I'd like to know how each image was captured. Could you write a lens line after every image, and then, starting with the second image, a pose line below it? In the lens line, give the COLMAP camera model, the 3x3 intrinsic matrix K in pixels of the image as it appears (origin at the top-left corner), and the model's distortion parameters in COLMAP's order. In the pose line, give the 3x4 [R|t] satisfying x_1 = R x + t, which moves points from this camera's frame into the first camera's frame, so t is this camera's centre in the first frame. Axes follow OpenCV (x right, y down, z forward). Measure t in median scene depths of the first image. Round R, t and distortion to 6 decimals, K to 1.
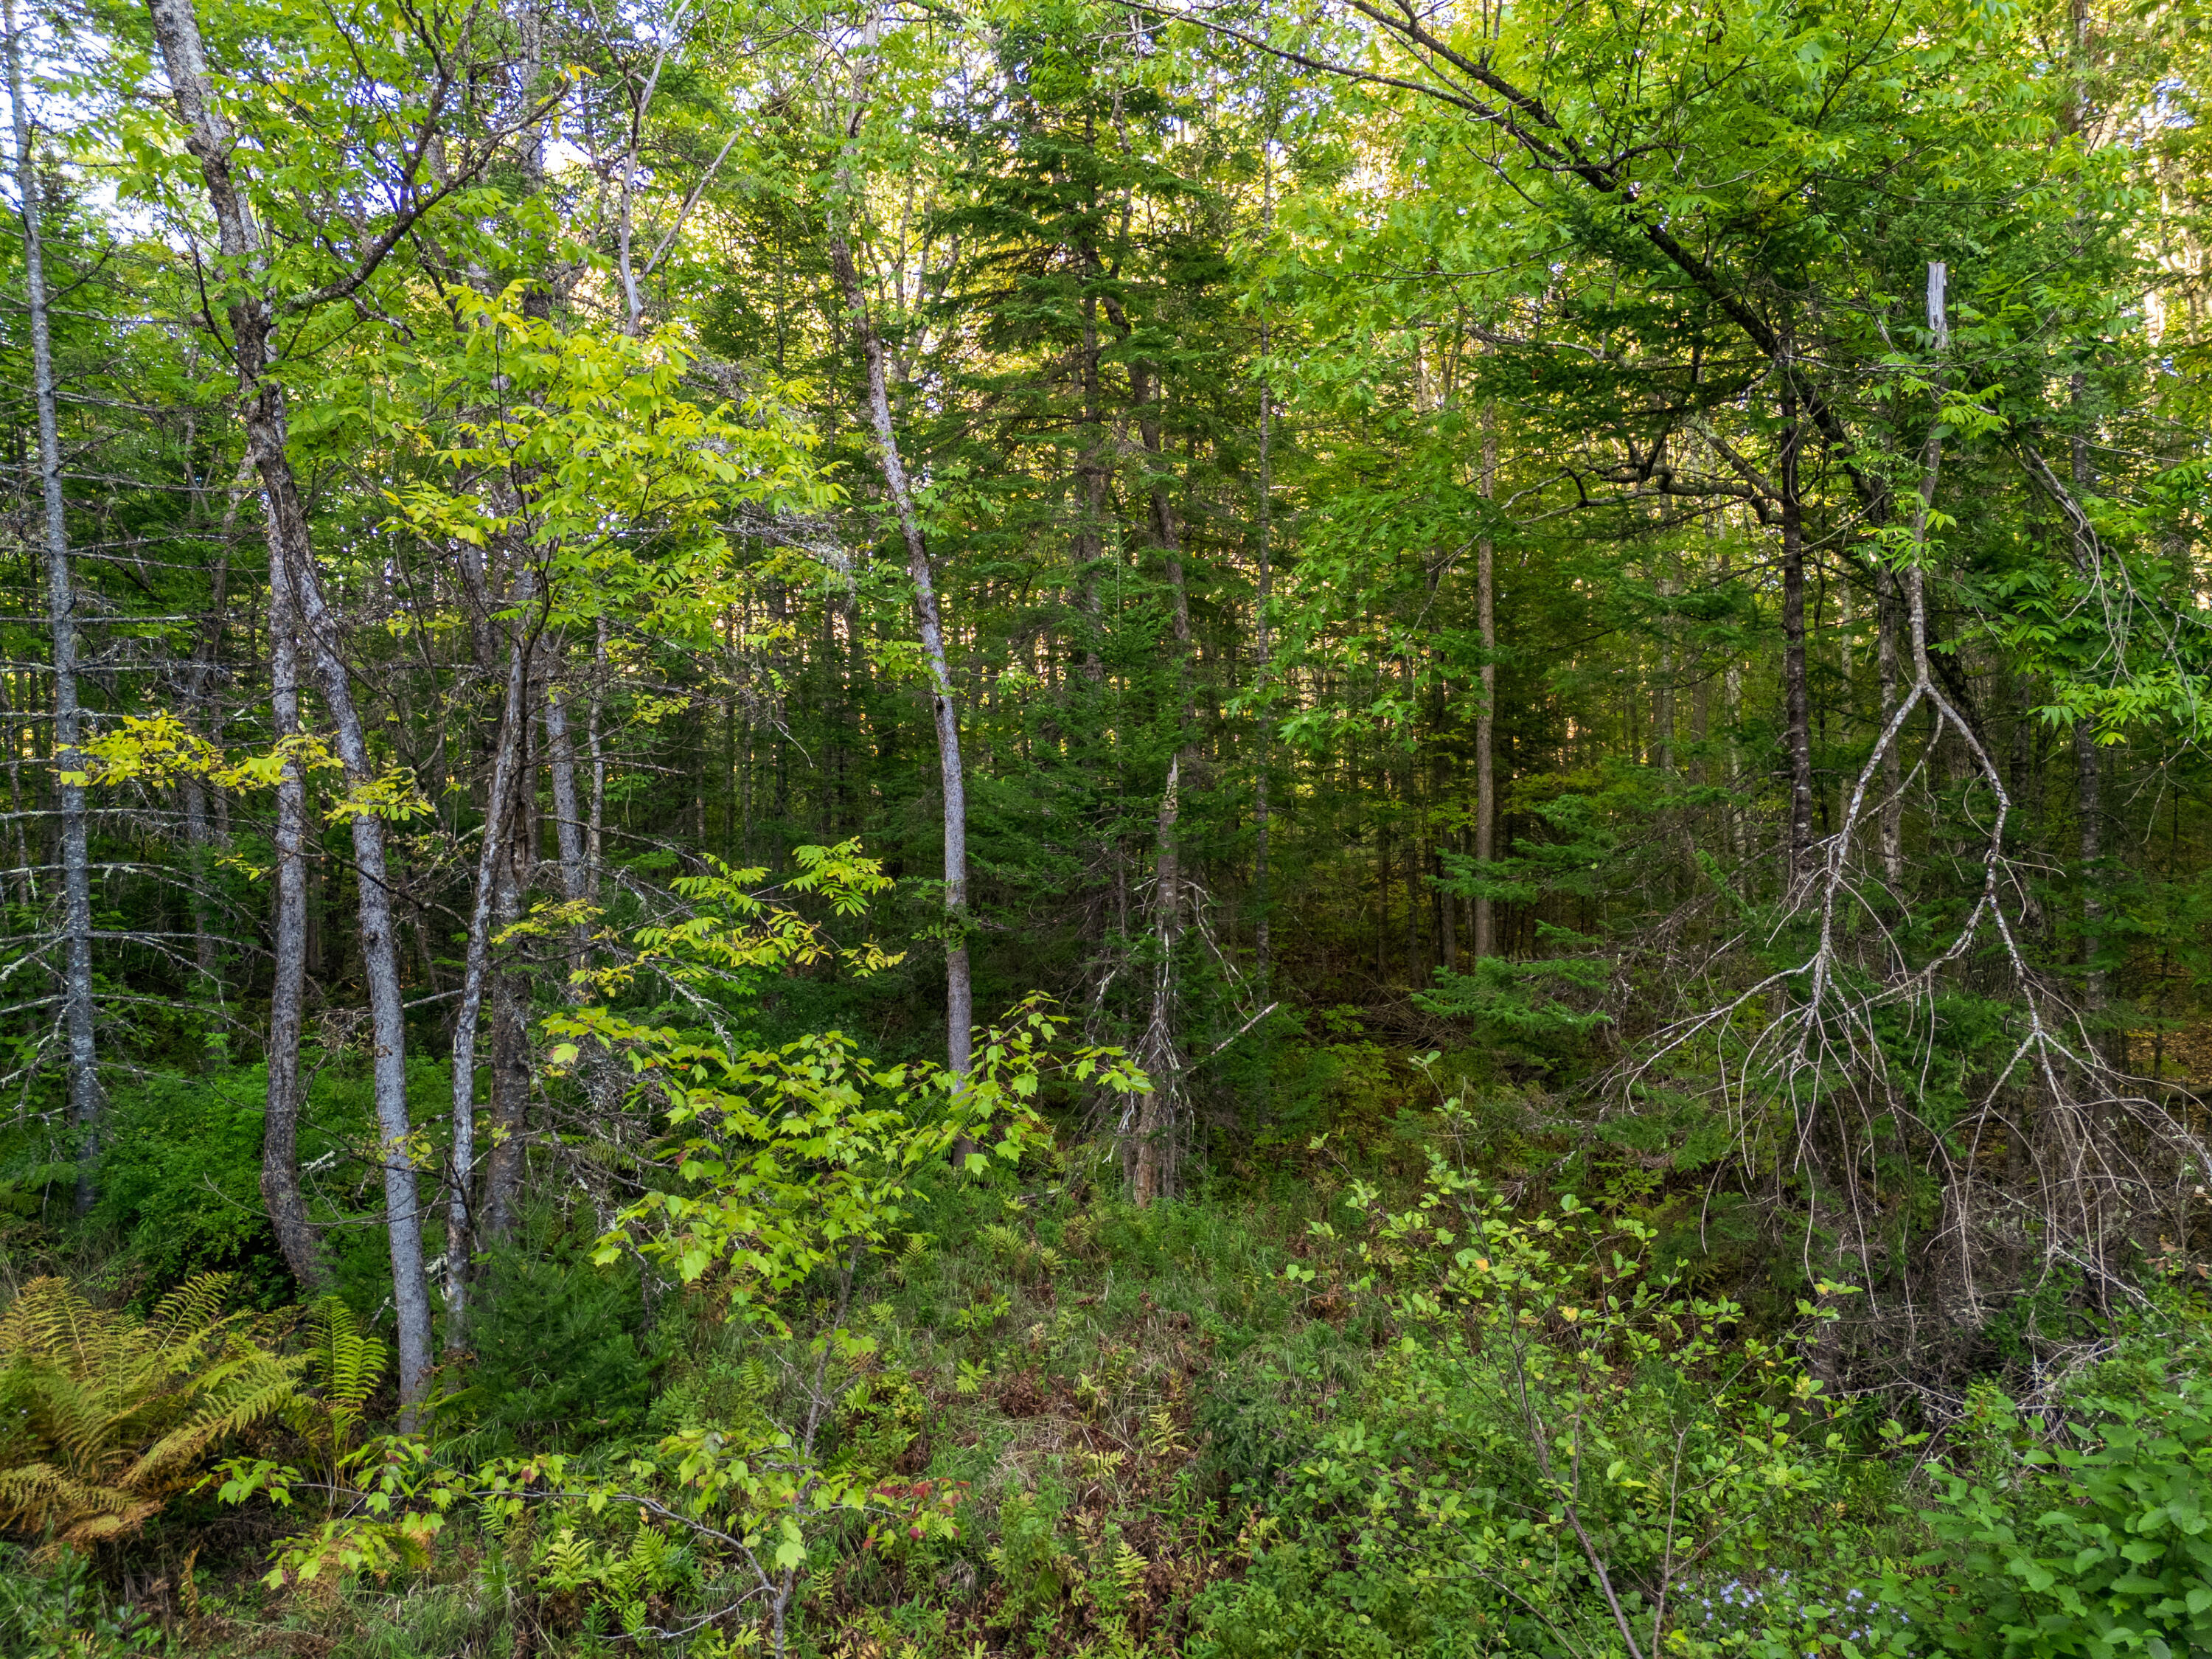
lens RADIAL K [[1609.0, 0, 1106.0], [0, 1609.0, 829.5], [0, 0, 1]] dist [0.063883, -0.058431]
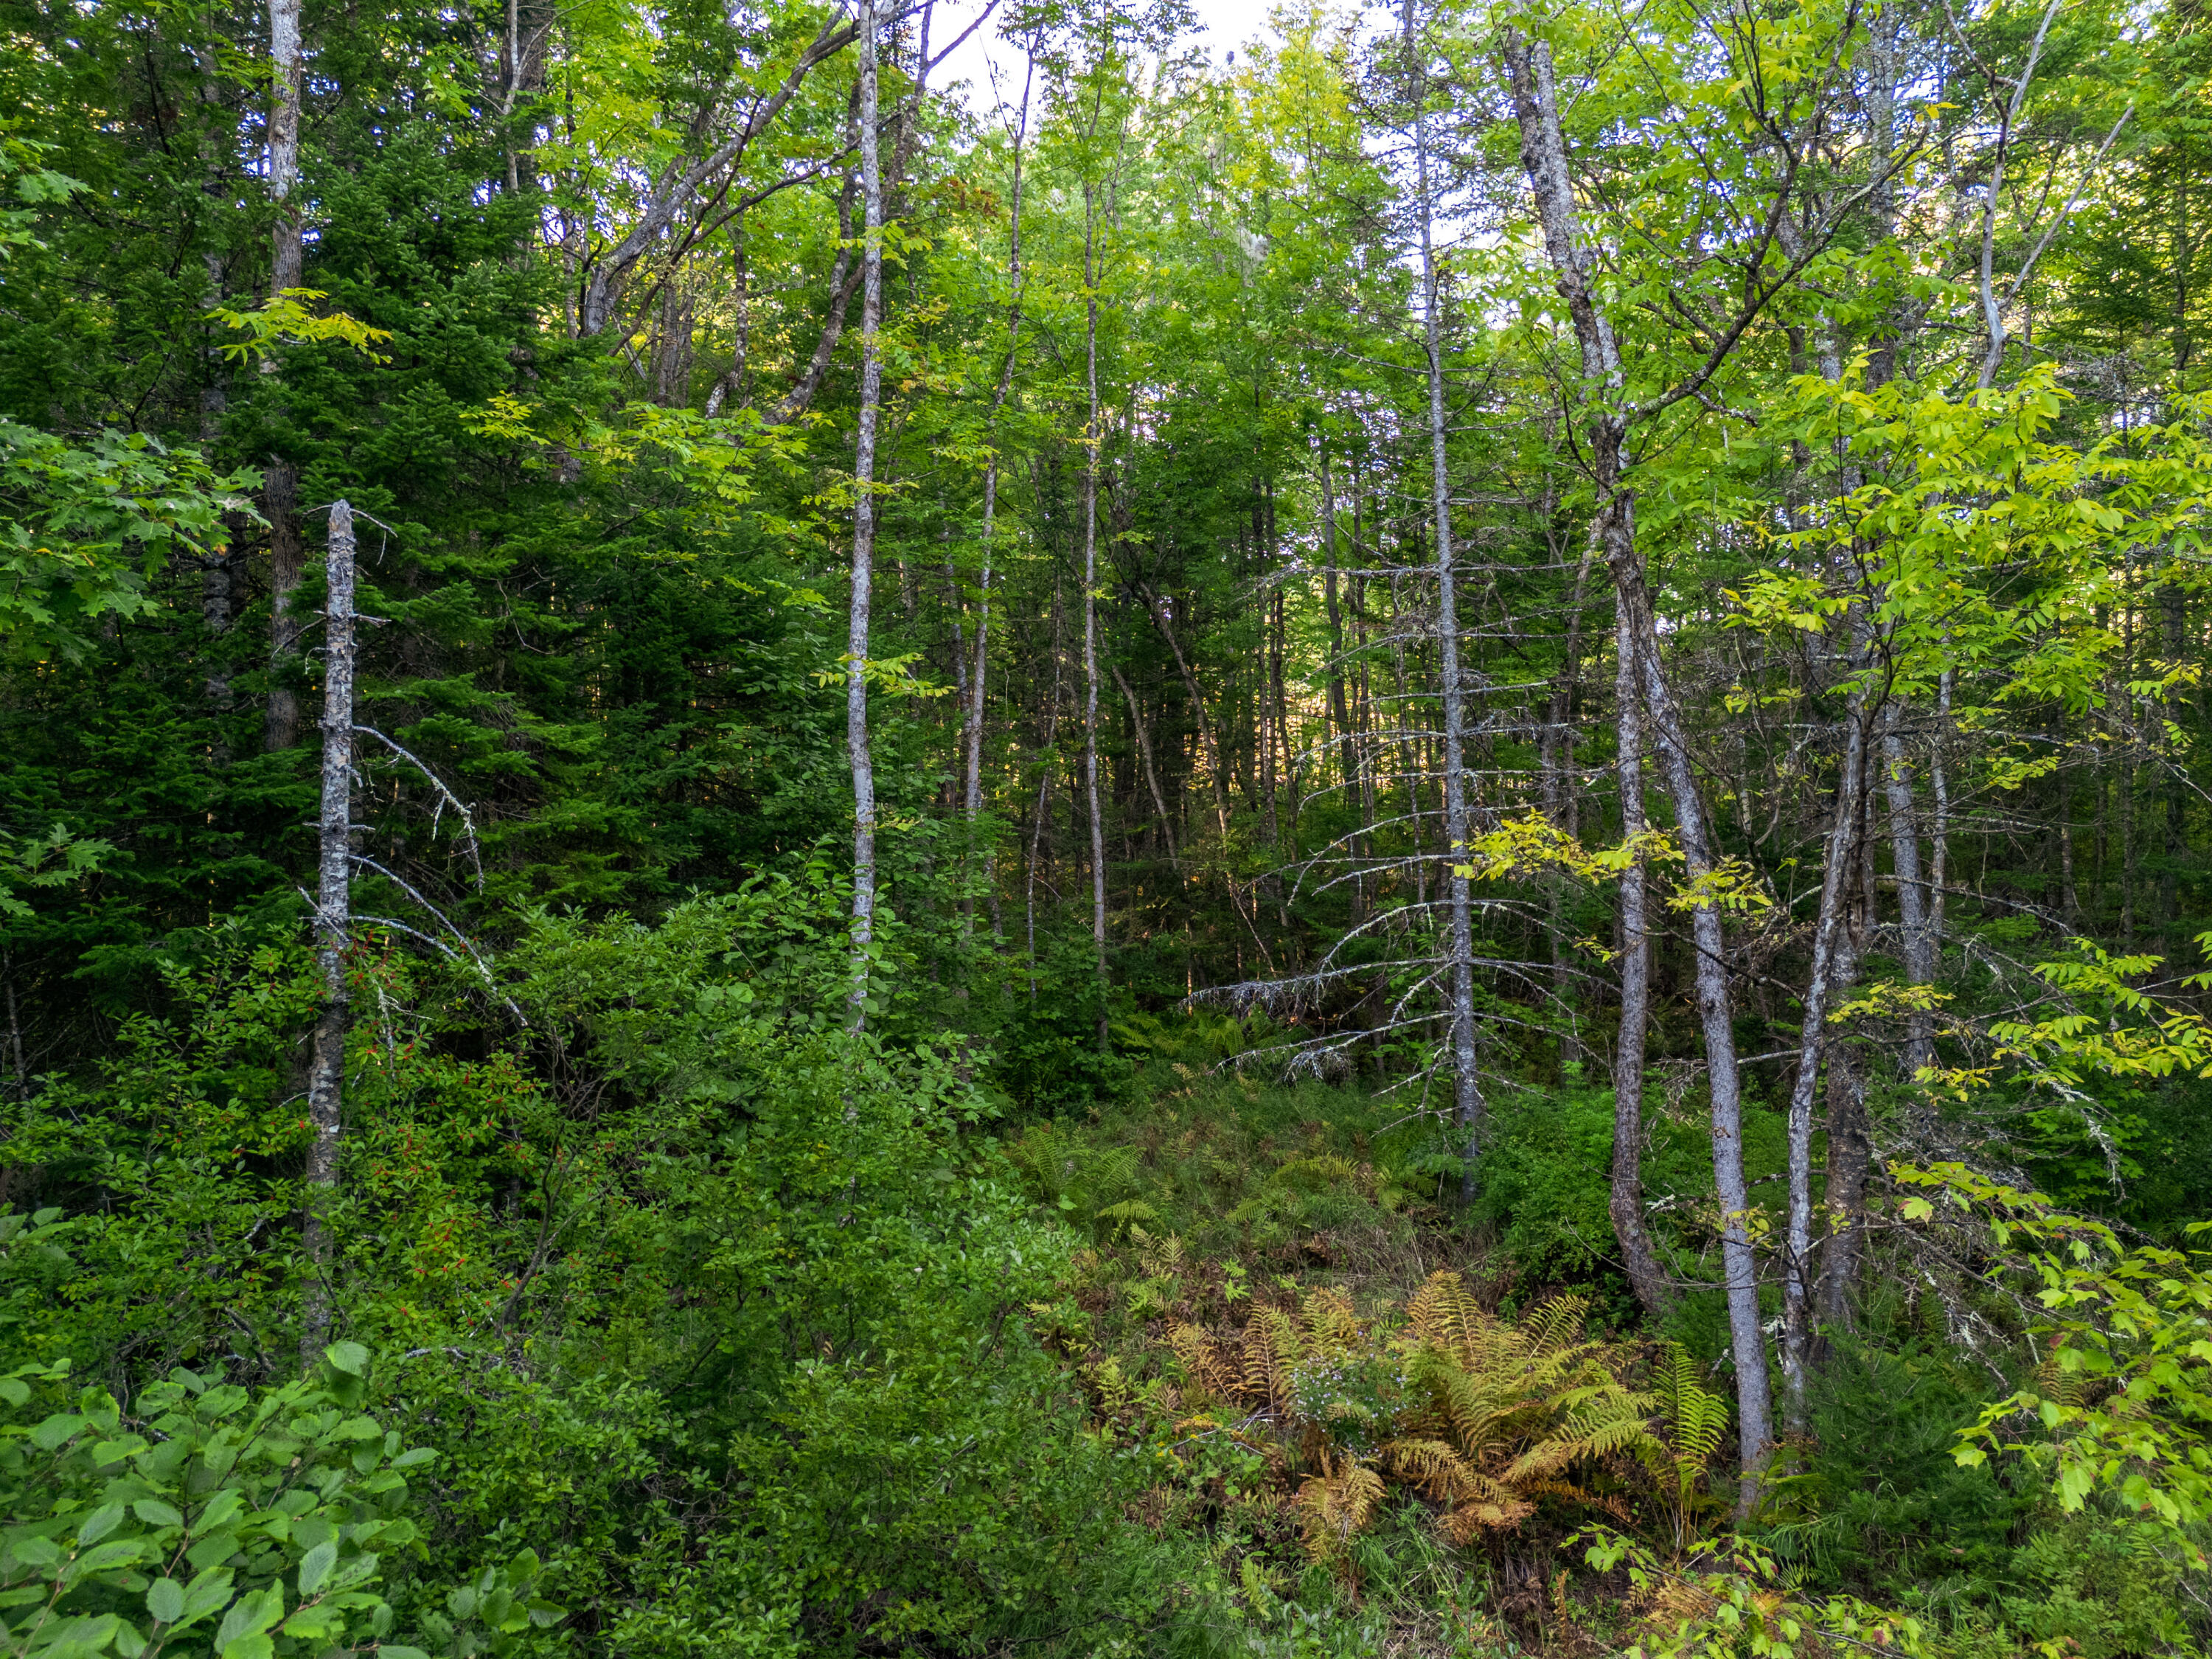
lens RADIAL K [[1609.0, 0, 1106.0], [0, 1609.0, 829.5], [0, 0, 1]] dist [0.063883, -0.058431]
pose [[0.714193, 0.004348, -0.699936, -0.003673], [0.000488, 0.999977, 0.006710, -0.051638], [0.699949, -0.005133, 0.714174, -0.004713]]
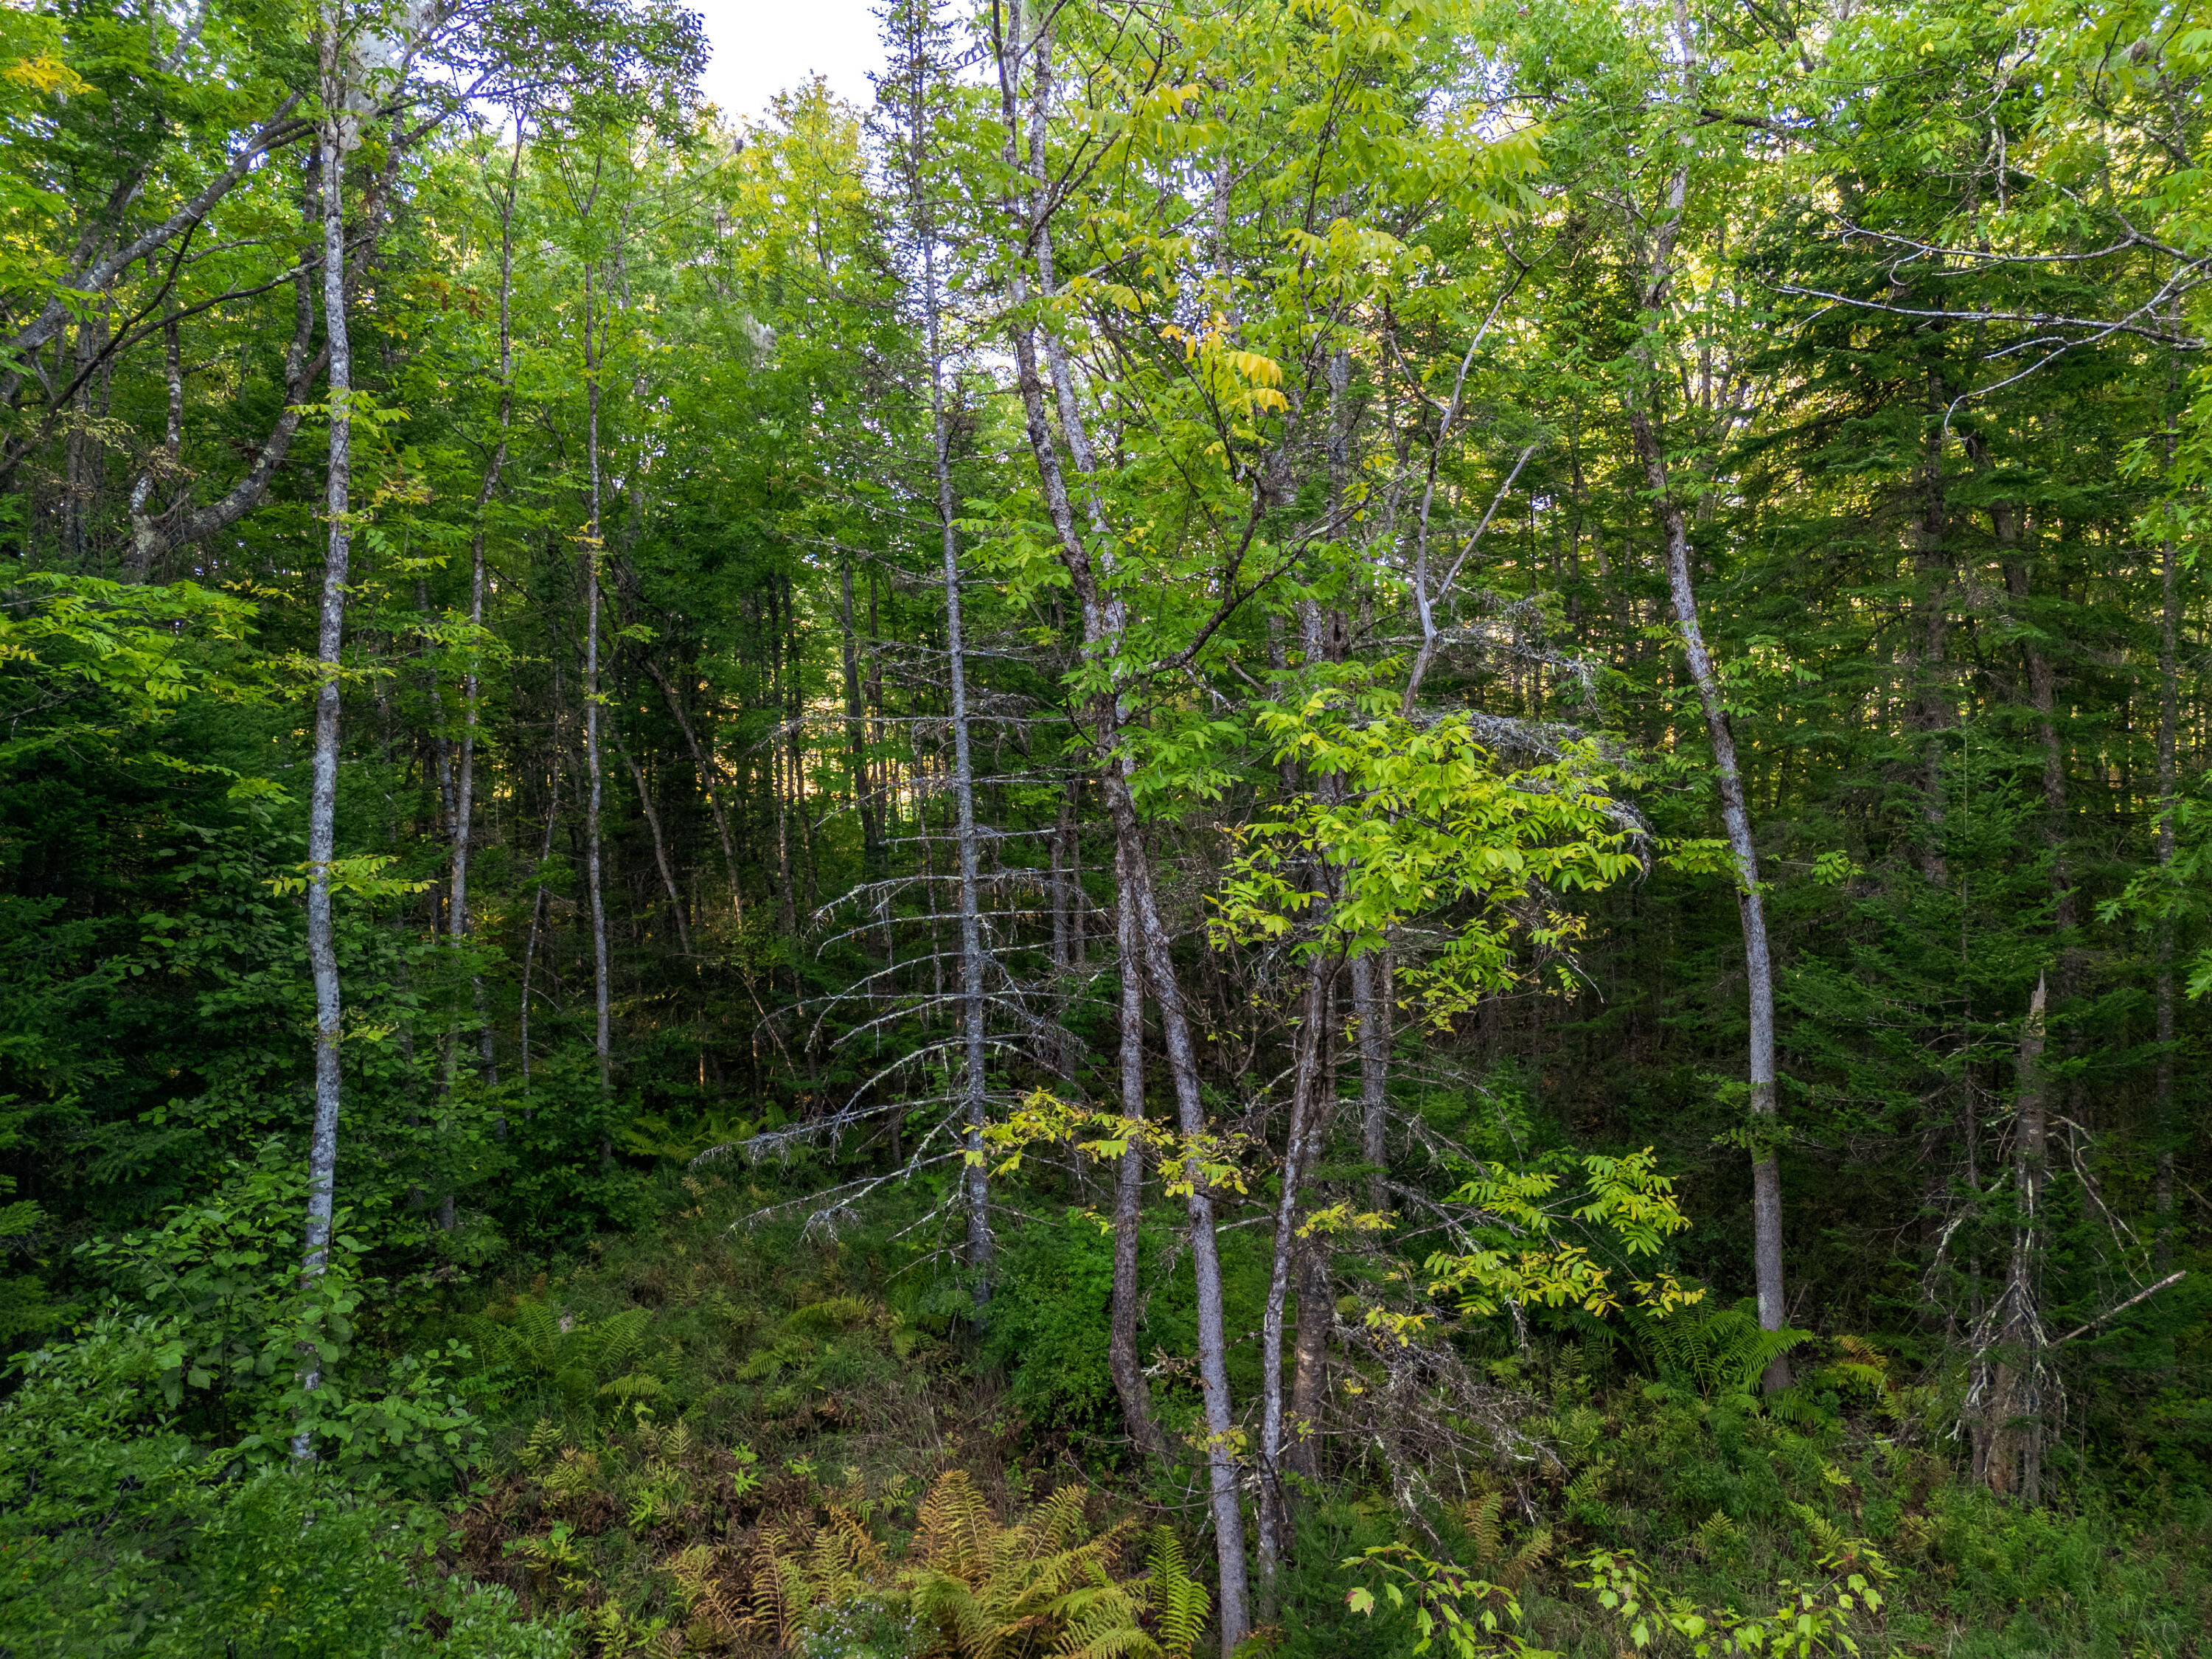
lens RADIAL K [[1613.4, 0, 1110.9], [0, 1613.4, 786.8], [0, 0, 1]] dist [0.052263, -0.007832]
pose [[0.888625, 0.007389, -0.458574, 0.003625], [-0.002965, 0.999942, 0.010367, -0.236156], [0.458624, -0.007853, 0.888596, -0.011629]]
